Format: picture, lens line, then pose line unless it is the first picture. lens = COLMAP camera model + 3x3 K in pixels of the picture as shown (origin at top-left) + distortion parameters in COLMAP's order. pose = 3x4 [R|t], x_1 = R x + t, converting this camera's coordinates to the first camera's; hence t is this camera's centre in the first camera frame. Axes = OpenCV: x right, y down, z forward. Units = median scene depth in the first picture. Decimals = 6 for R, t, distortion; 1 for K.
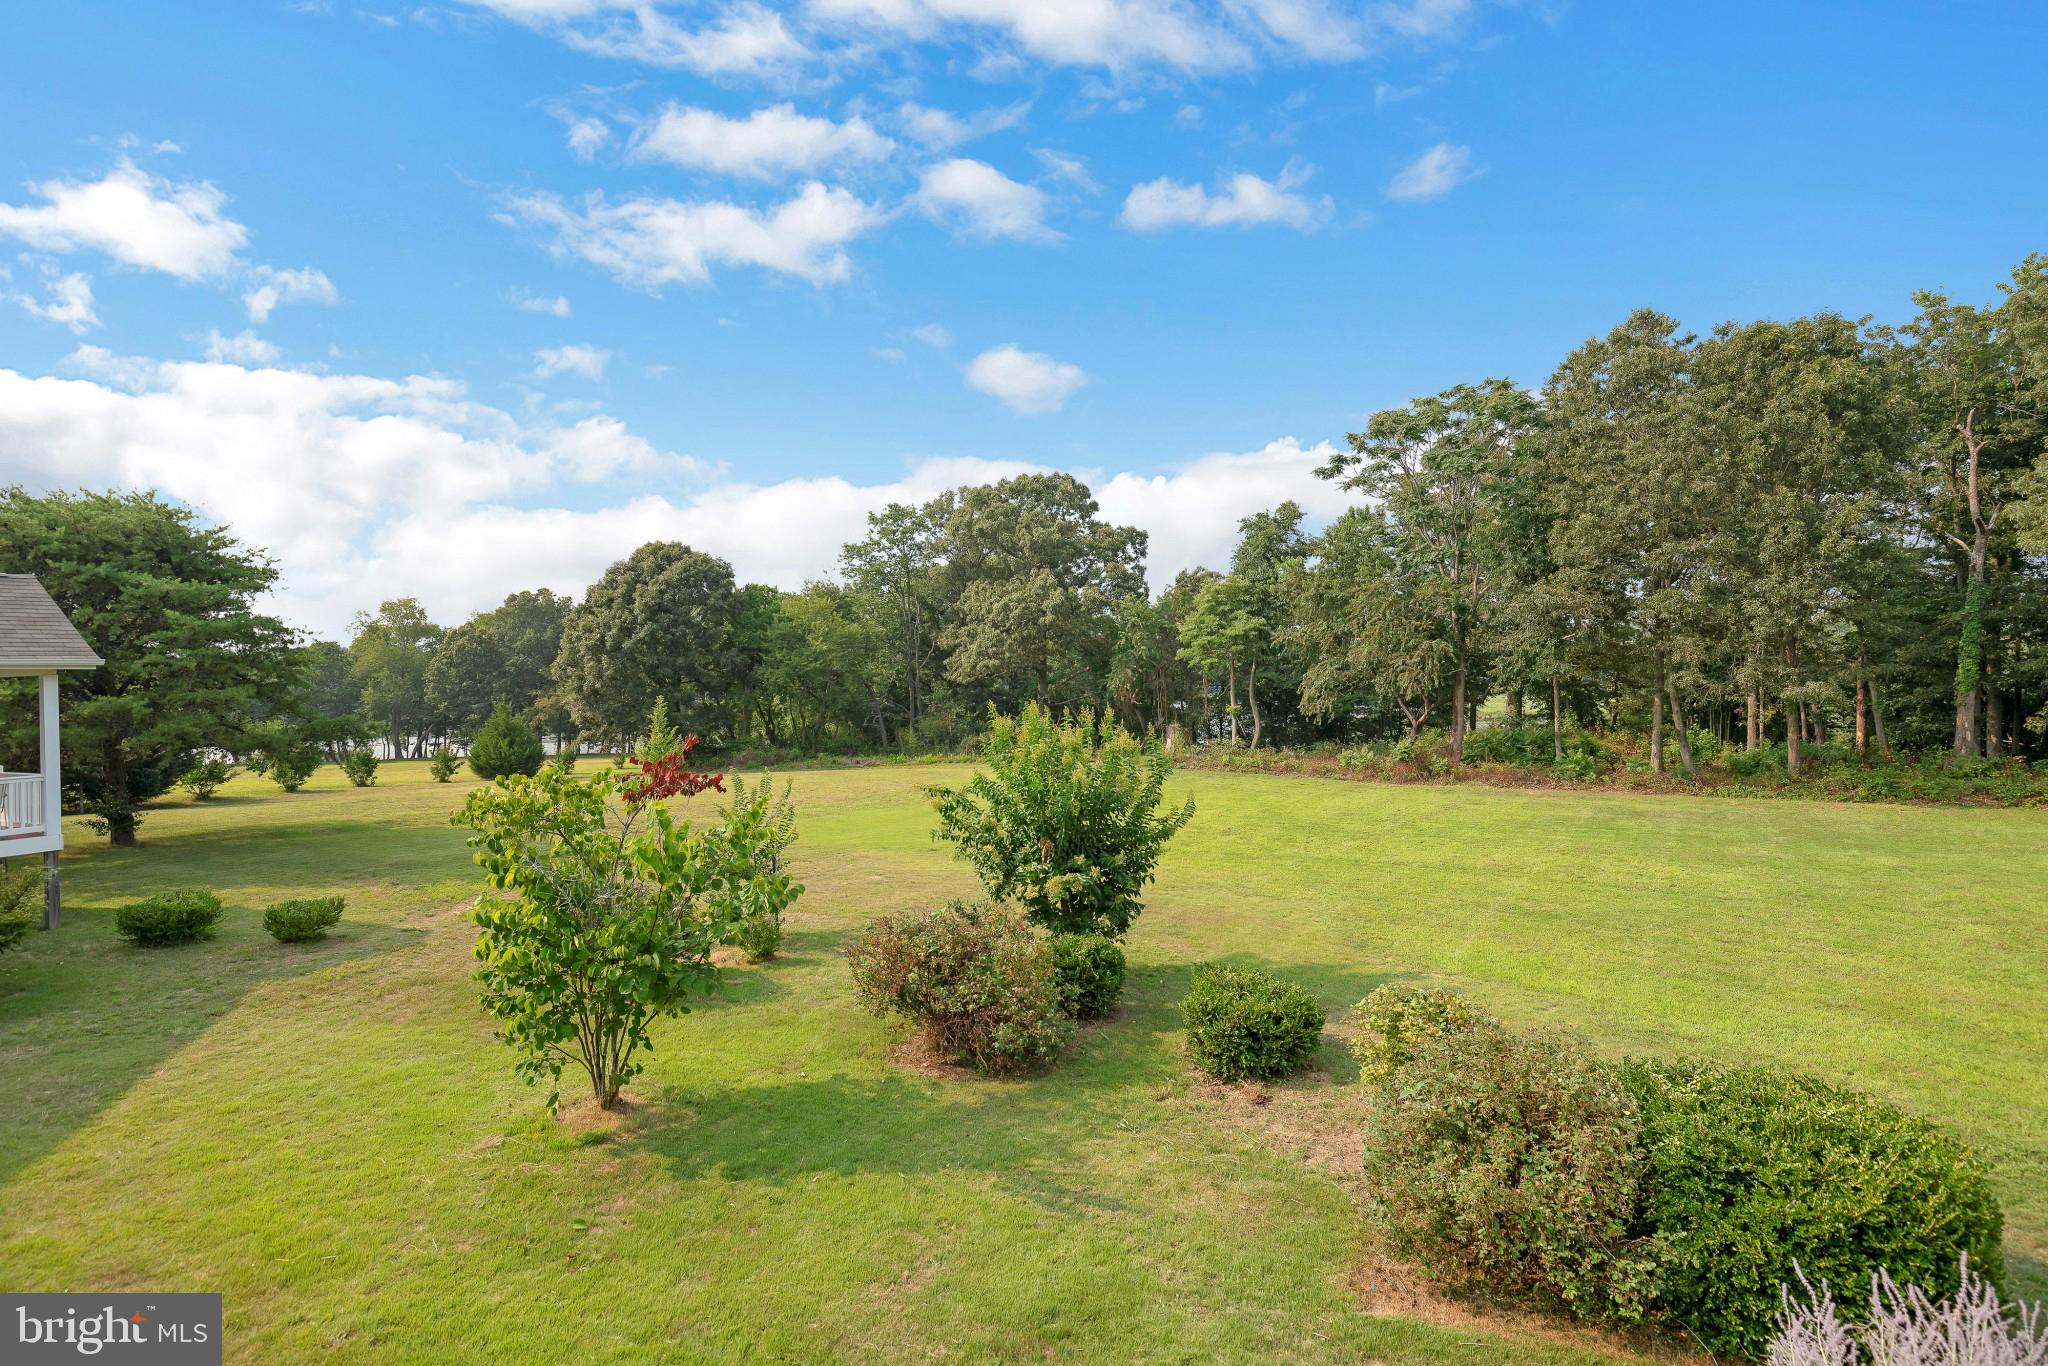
lens RADIAL K [[995.4, 0, 1031.5], [0, 995.4, 675.1], [0, 0, 1]] dist [-0.015133, 0.000656]
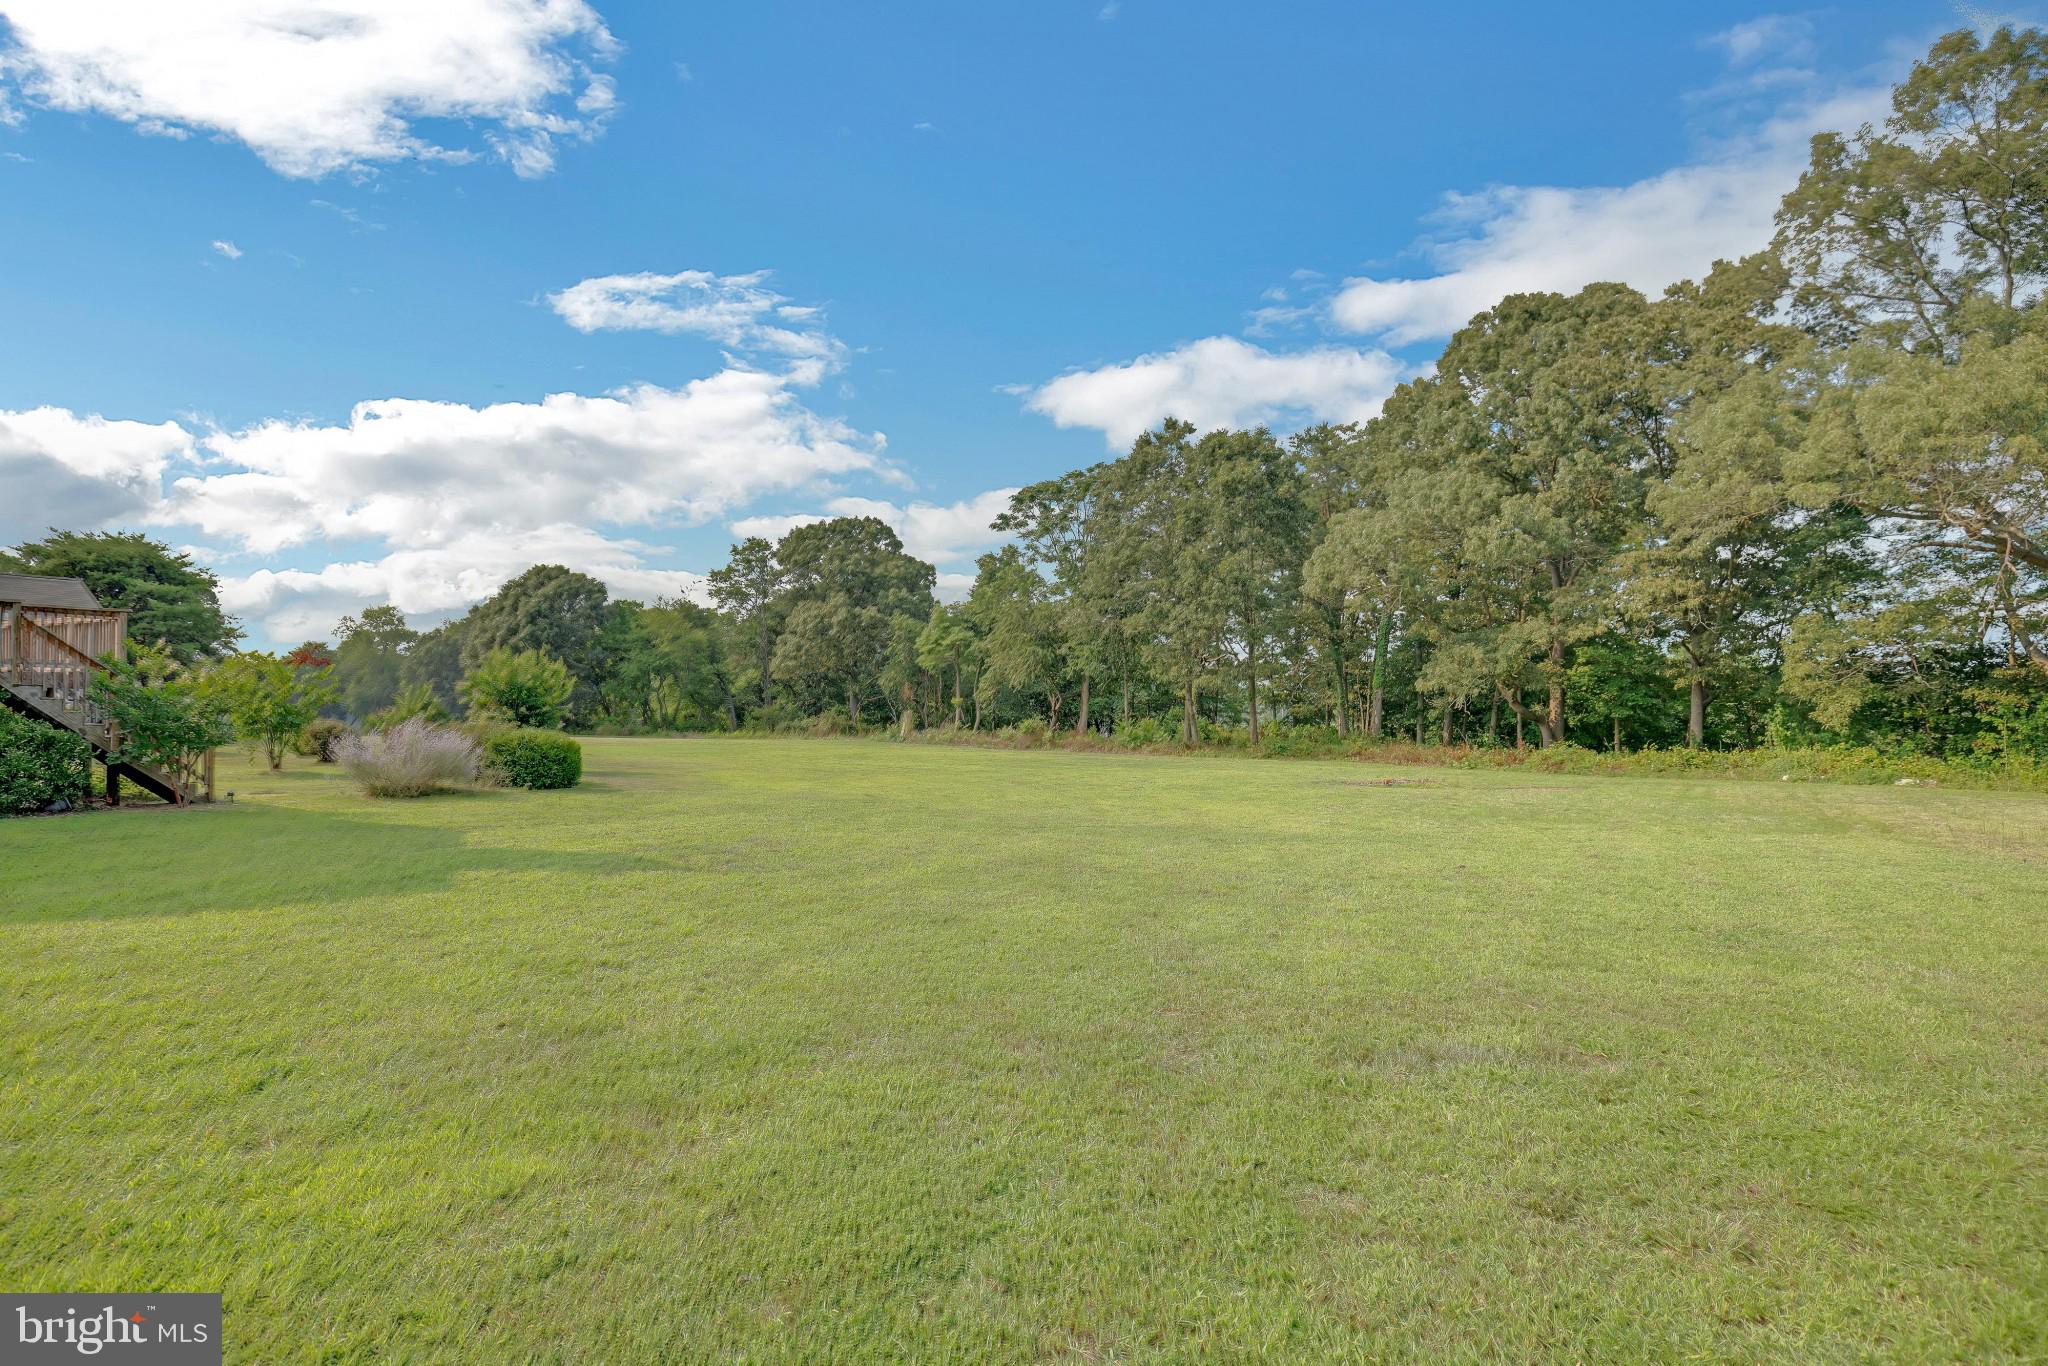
lens RADIAL K [[967.1, 0, 1028.5], [0, 967.1, 704.2], [0, 0, 1]] dist [-0.020942, 0.000336]
pose [[0.999700, 0.024444, -0.001349, 0.276132], [-0.024439, 0.999693, 0.003966, 0.029624], [0.001445, -0.003932, 0.999991, -0.277305]]
